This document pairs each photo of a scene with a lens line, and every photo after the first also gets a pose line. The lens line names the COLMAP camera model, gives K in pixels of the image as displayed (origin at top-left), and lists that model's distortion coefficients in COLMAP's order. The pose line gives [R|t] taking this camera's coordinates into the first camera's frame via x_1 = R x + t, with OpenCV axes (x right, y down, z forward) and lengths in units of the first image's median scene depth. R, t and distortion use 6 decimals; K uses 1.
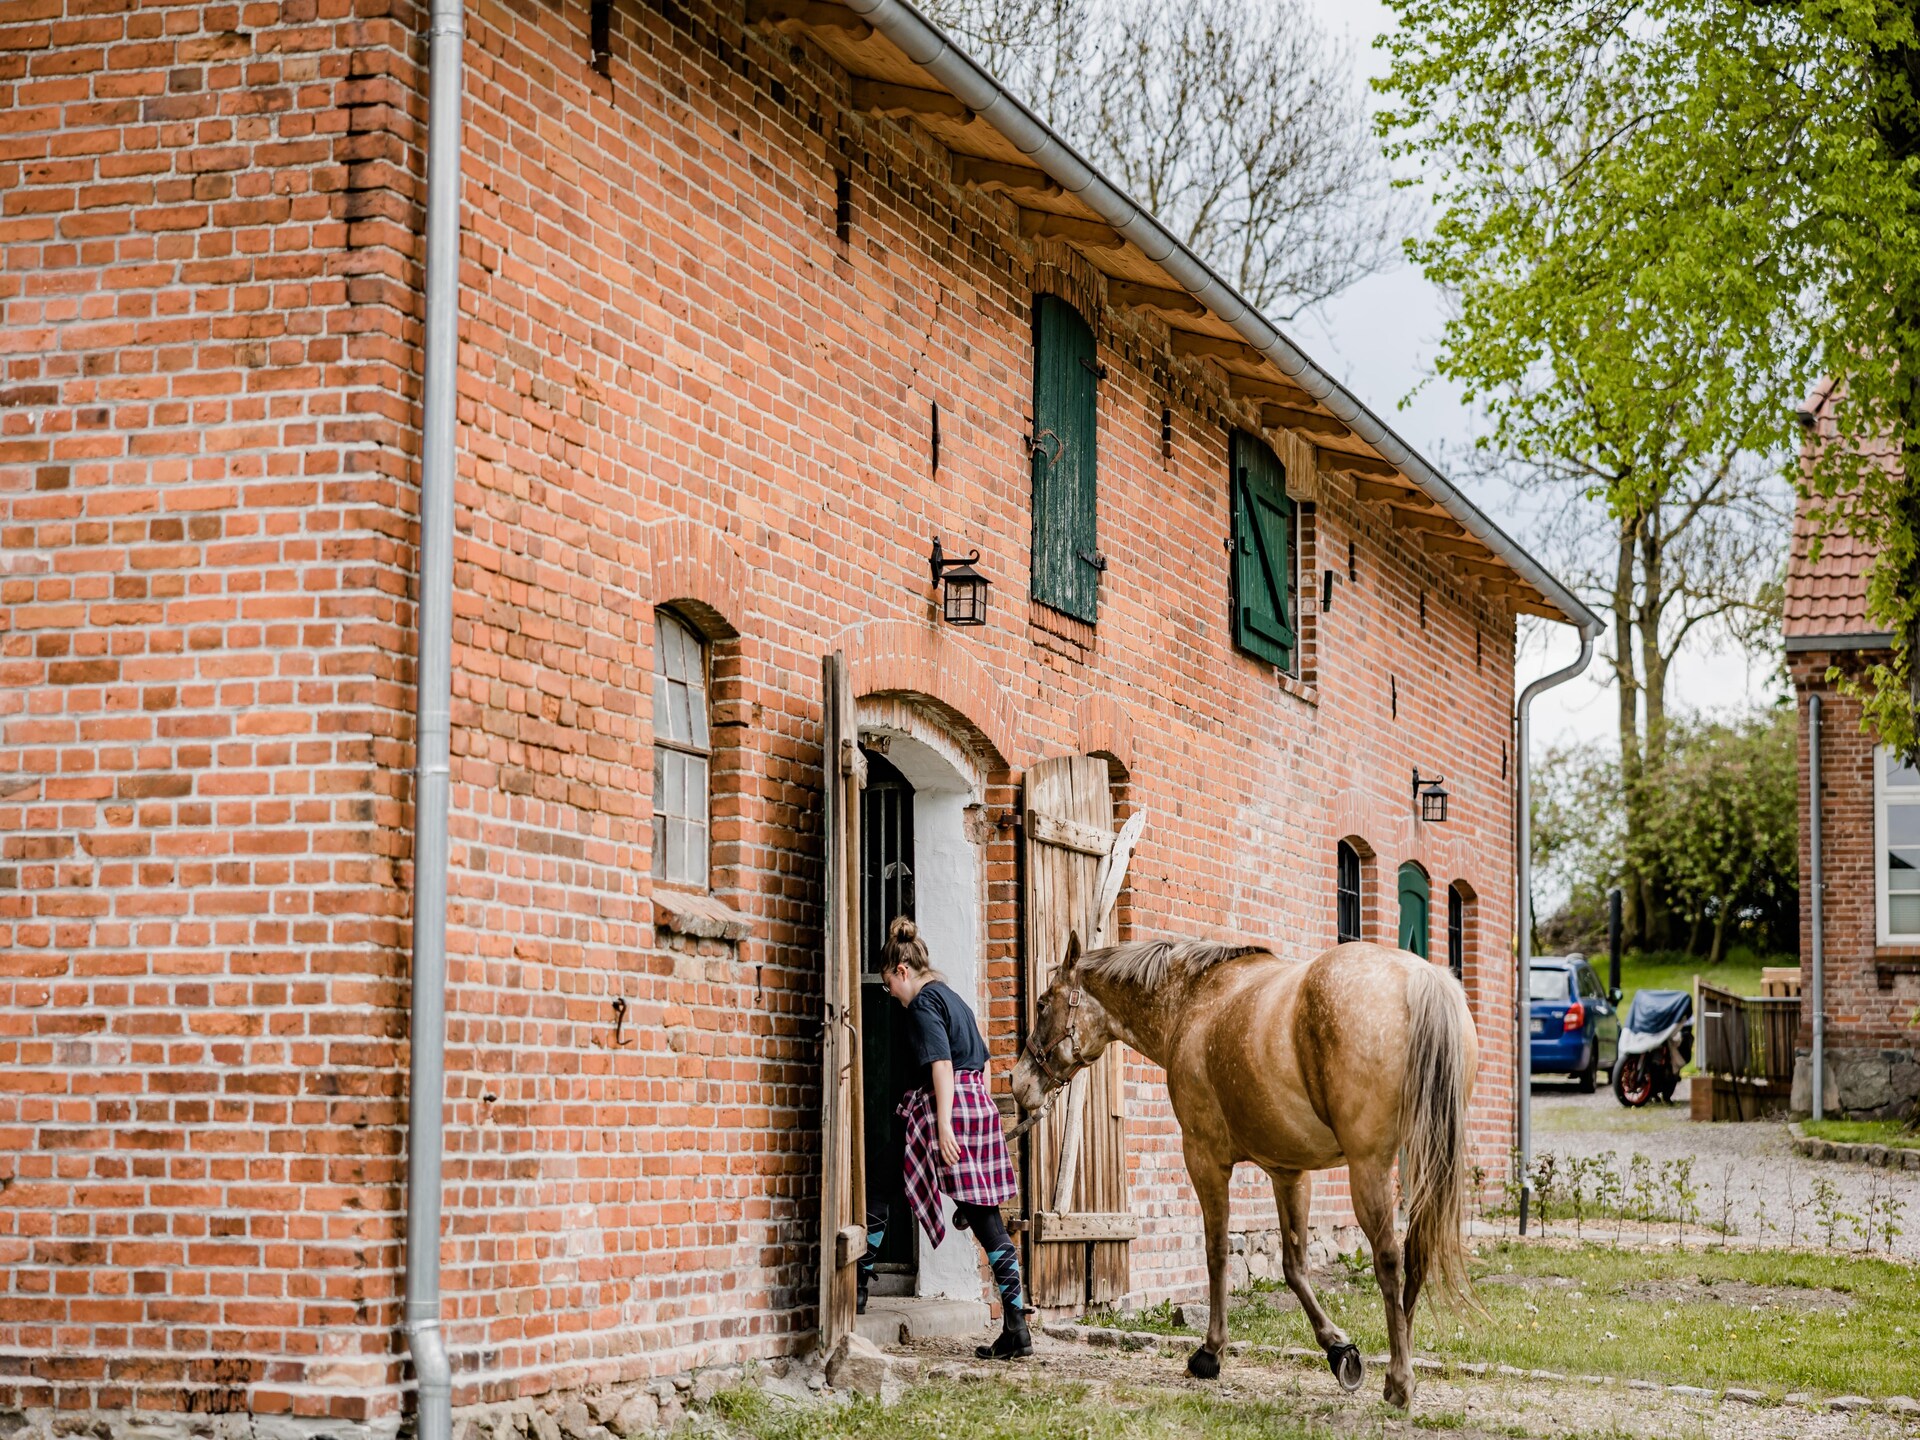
lens RADIAL K [[3580.3, 0, 961.3], [0, 3580.3, 714.2], [0, 0, 1]] dist [0.025101, 0.000000]
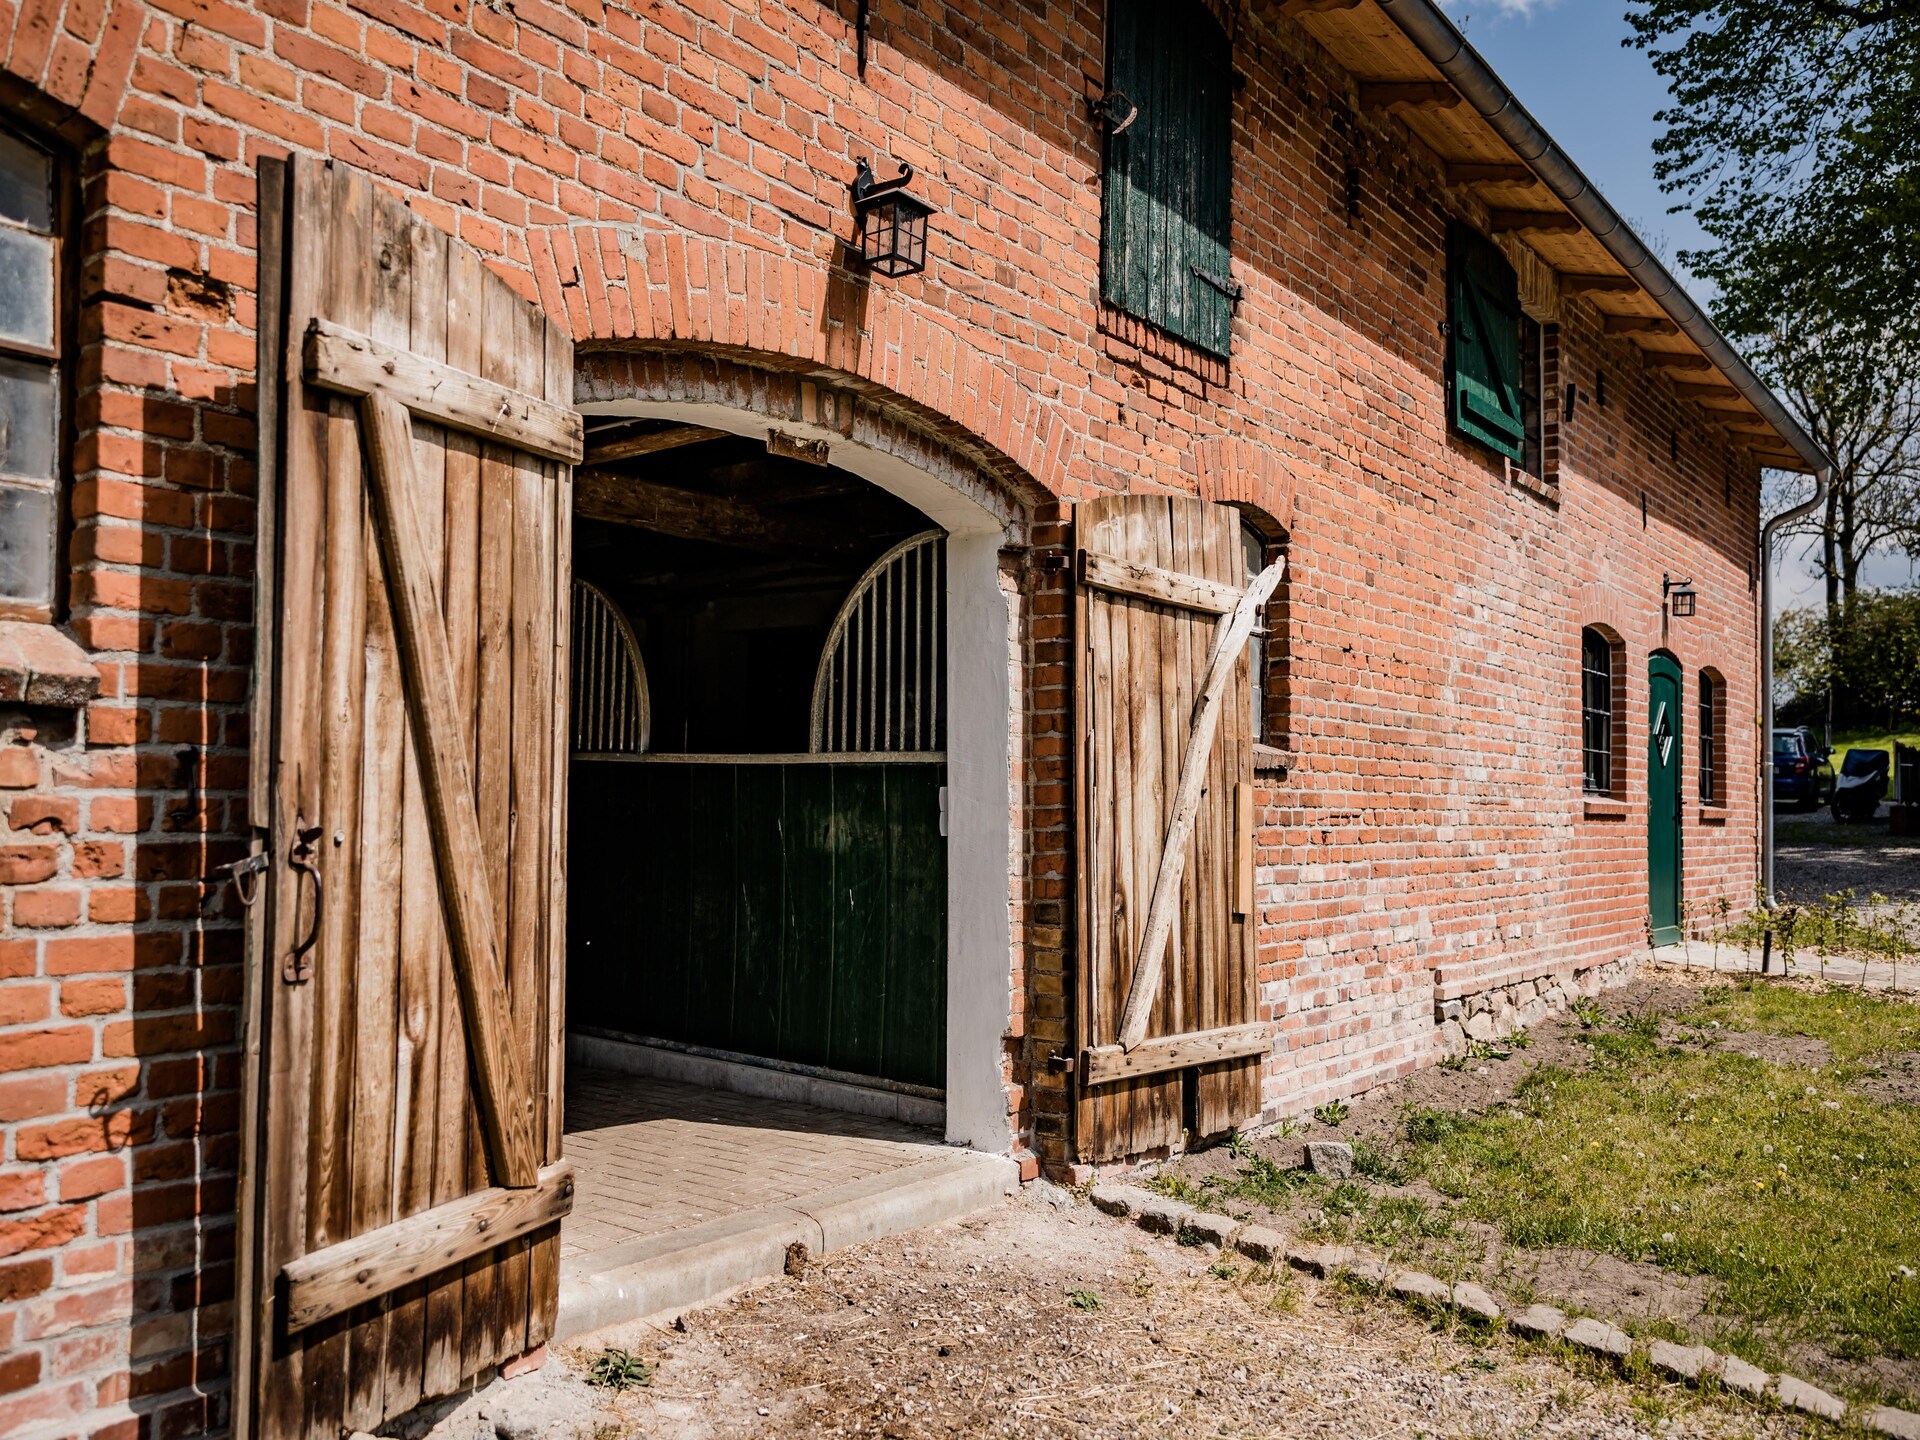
lens RADIAL K [[1491.1, 0, 967.4], [0, 1491.1, 713.1], [0, 0, 1]] dist [0.004825, 0.001217]
pose [[0.943878, -0.008945, -0.330174, 0.081933], [0.027260, 0.998333, 0.050881, 0.035348], [0.329168, -0.057026, 0.942548, 0.519588]]
